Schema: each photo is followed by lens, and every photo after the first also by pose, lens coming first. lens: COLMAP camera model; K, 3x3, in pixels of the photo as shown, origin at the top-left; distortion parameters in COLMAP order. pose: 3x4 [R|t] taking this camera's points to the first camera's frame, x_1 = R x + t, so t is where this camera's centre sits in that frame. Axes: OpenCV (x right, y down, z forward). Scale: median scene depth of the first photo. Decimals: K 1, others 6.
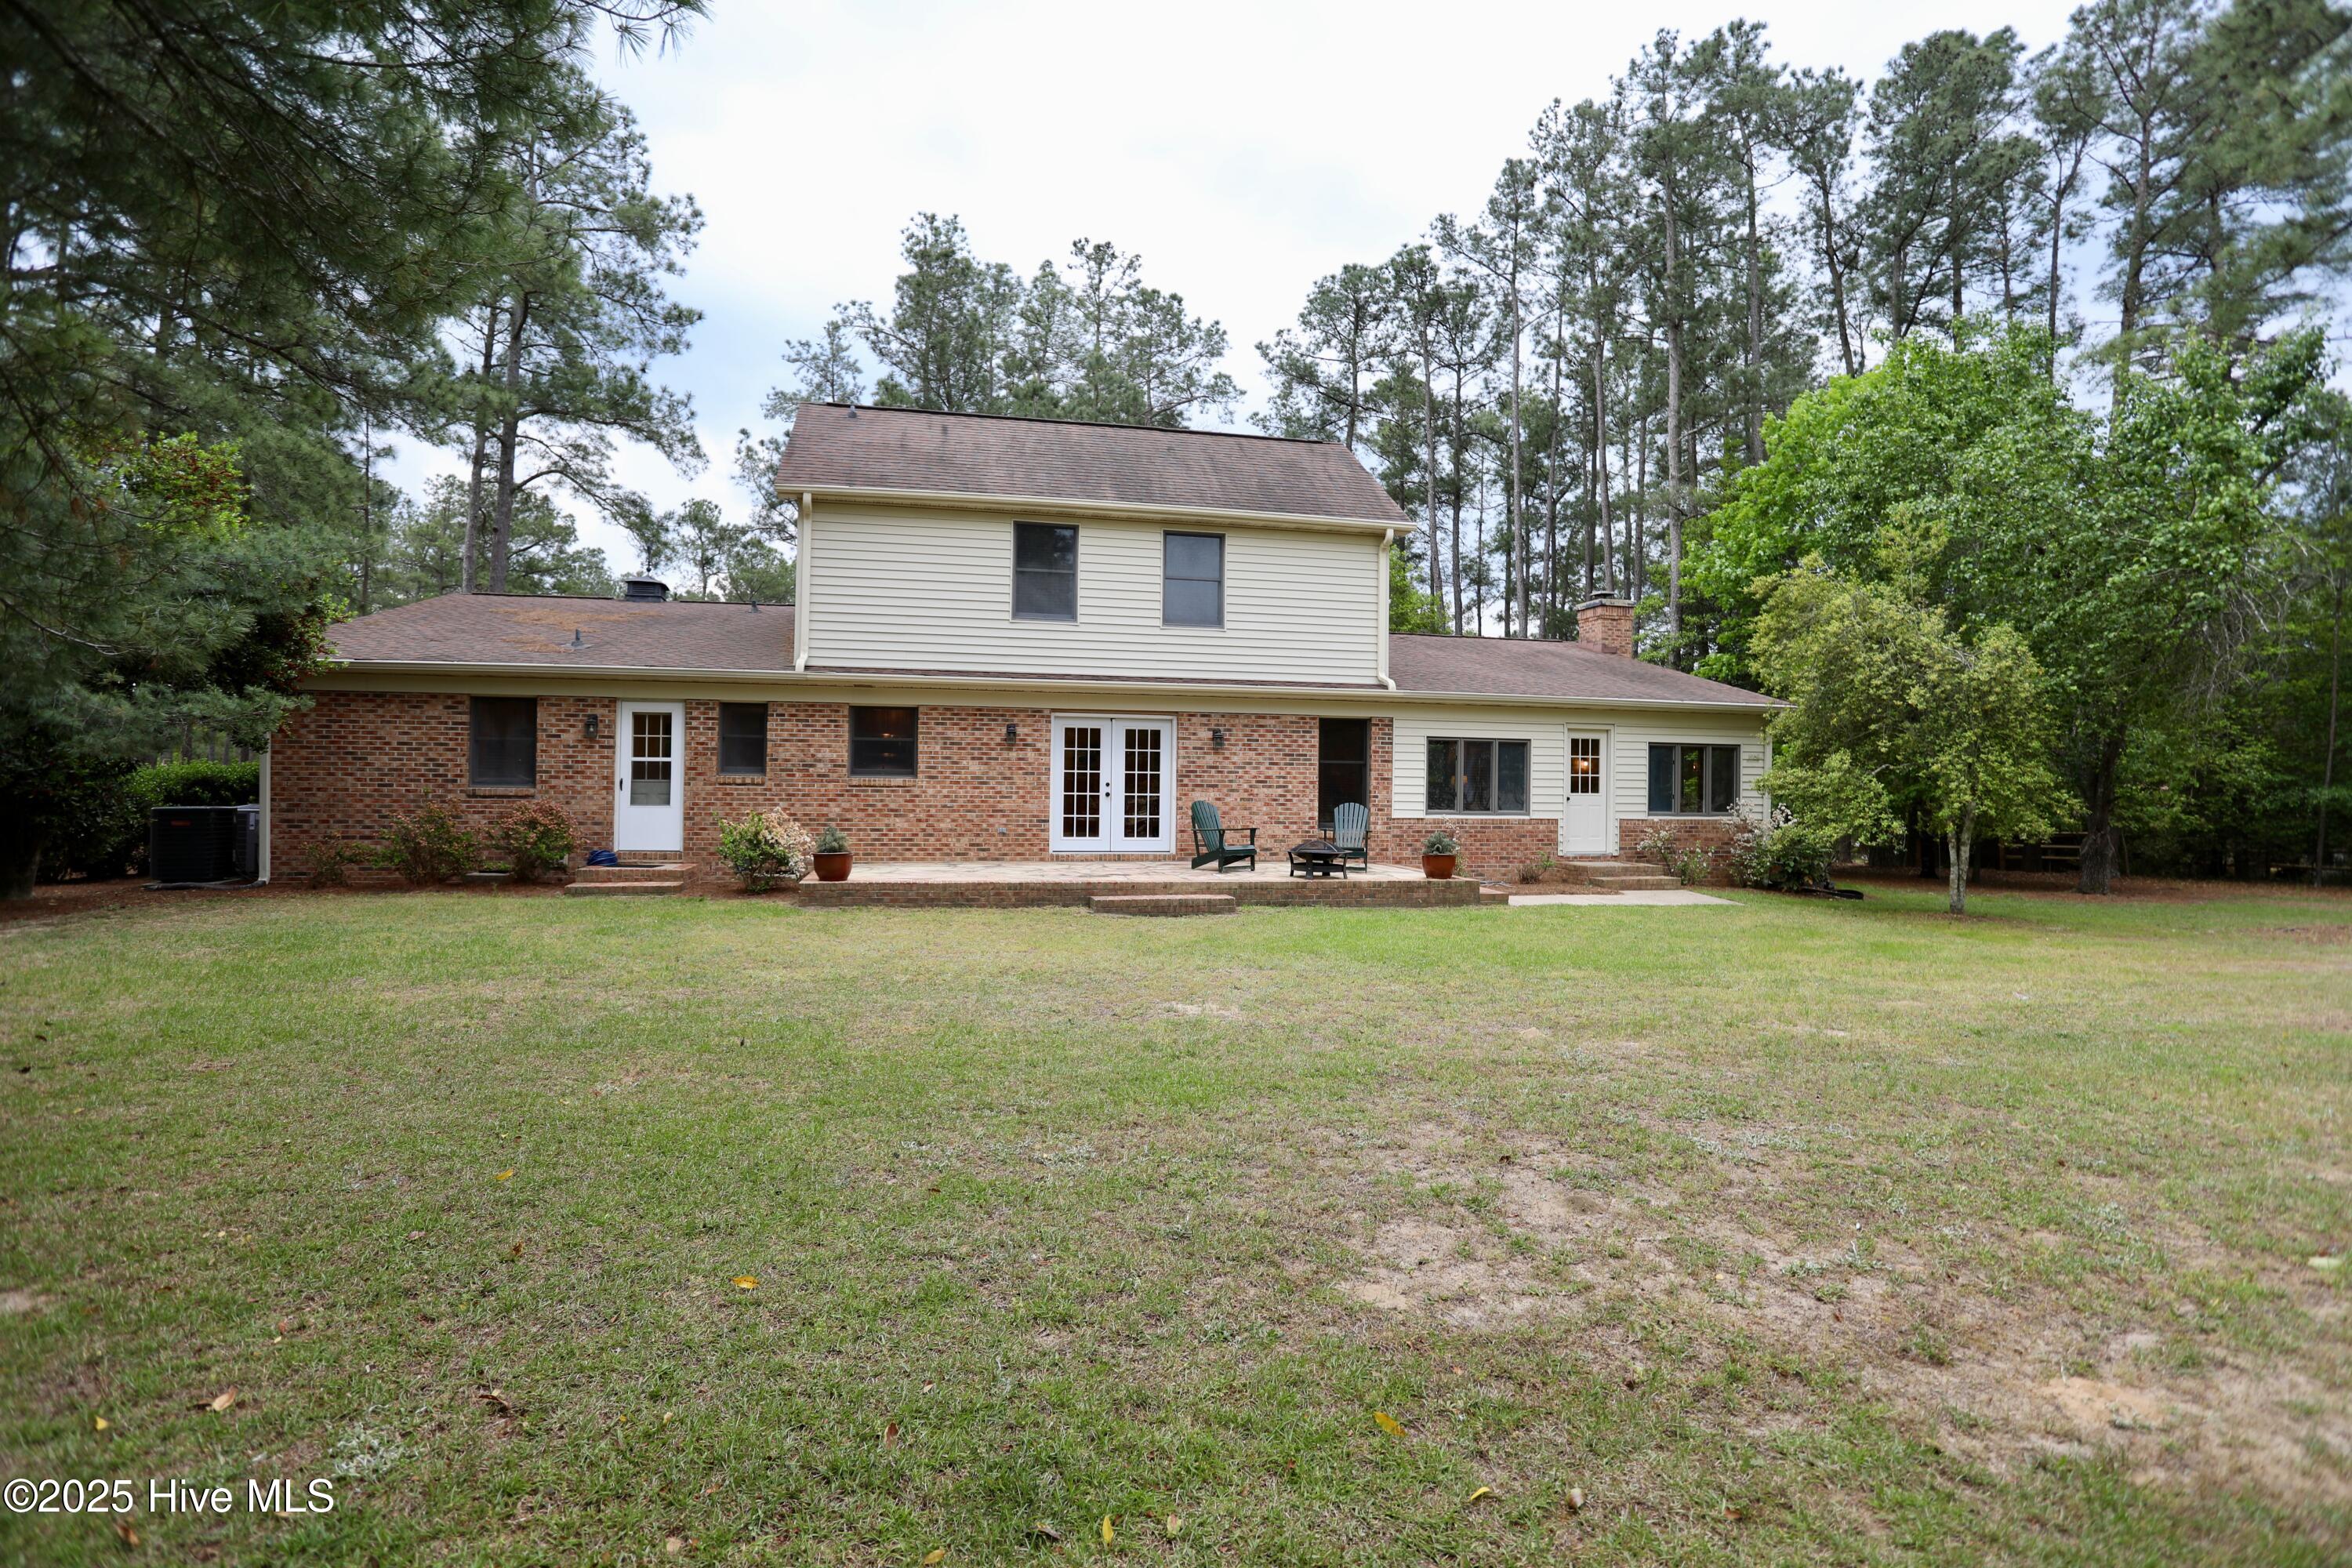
lens RADIAL K [[1140.3, 0, 1182.6], [0, 1140.3, 770.2], [0, 0, 1]] dist [-0.063795, 0.024520]
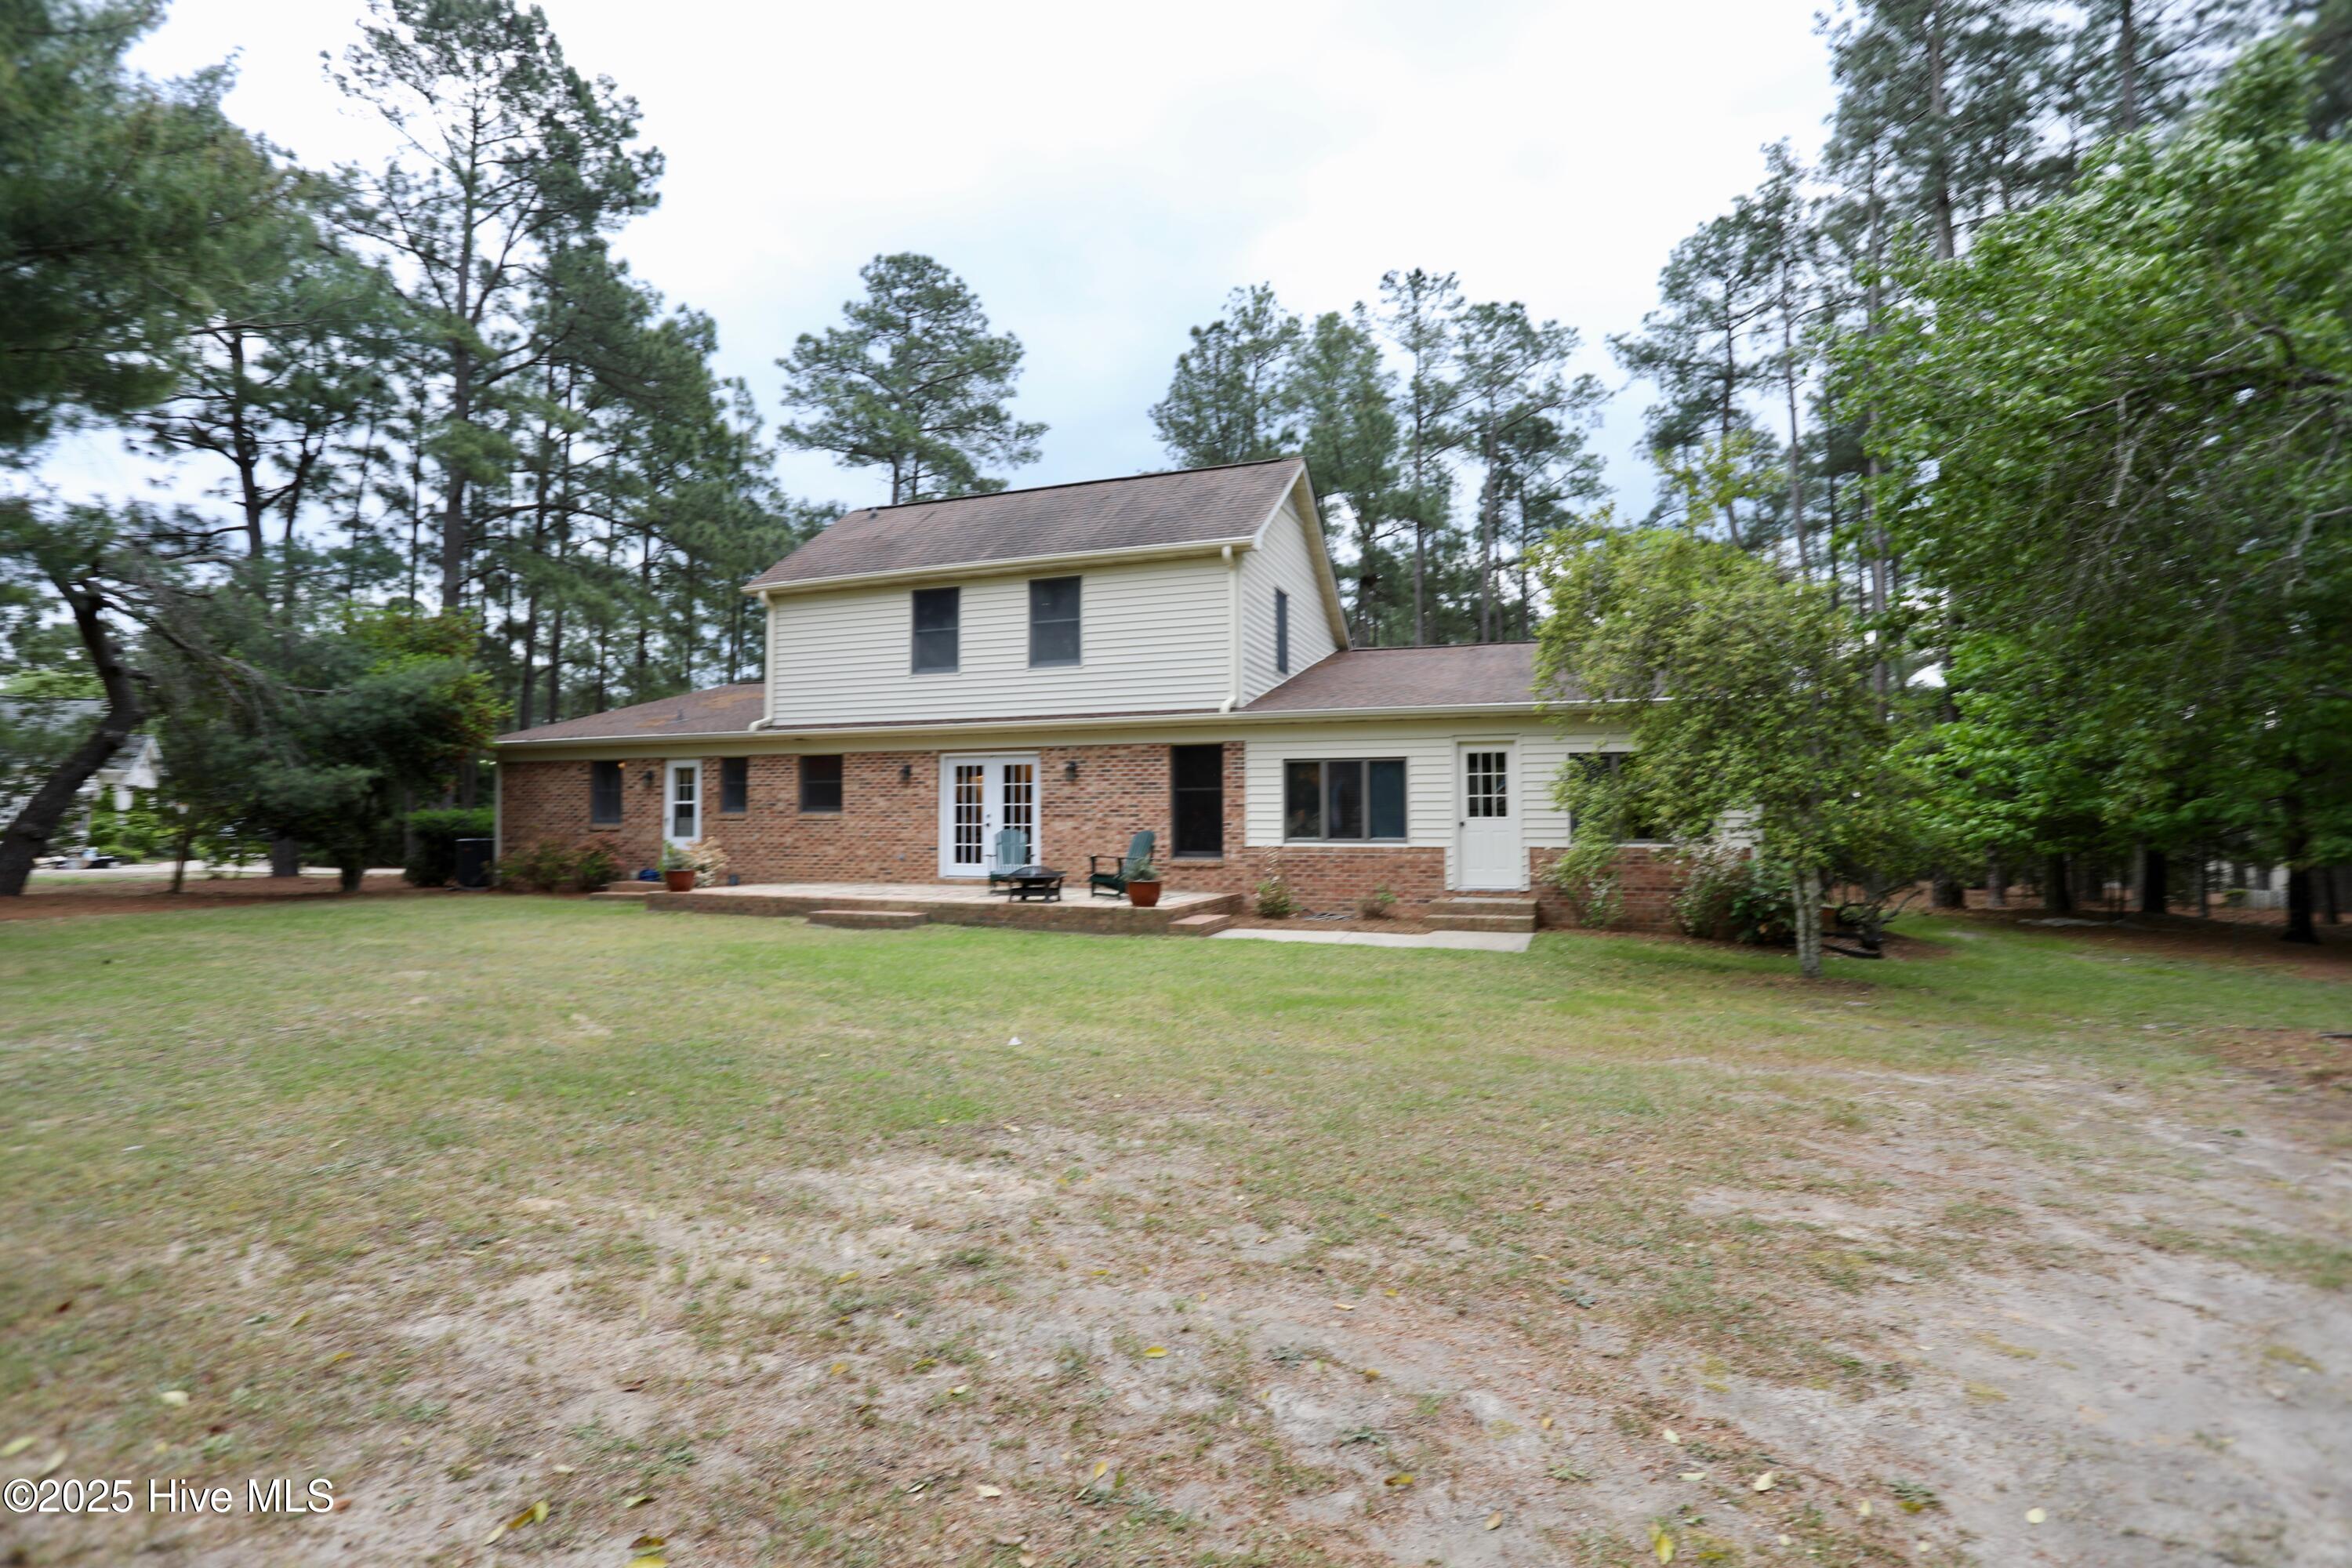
lens RADIAL K [[1140.3, 0, 1182.6], [0, 1140.3, 770.2], [0, 0, 1]] dist [-0.063795, 0.024520]
pose [[0.834064, -0.038224, -0.550343, 0.693460], [0.020762, 0.999065, -0.037924, 0.013906], [0.551278, 0.020205, 0.834077, 0.181211]]
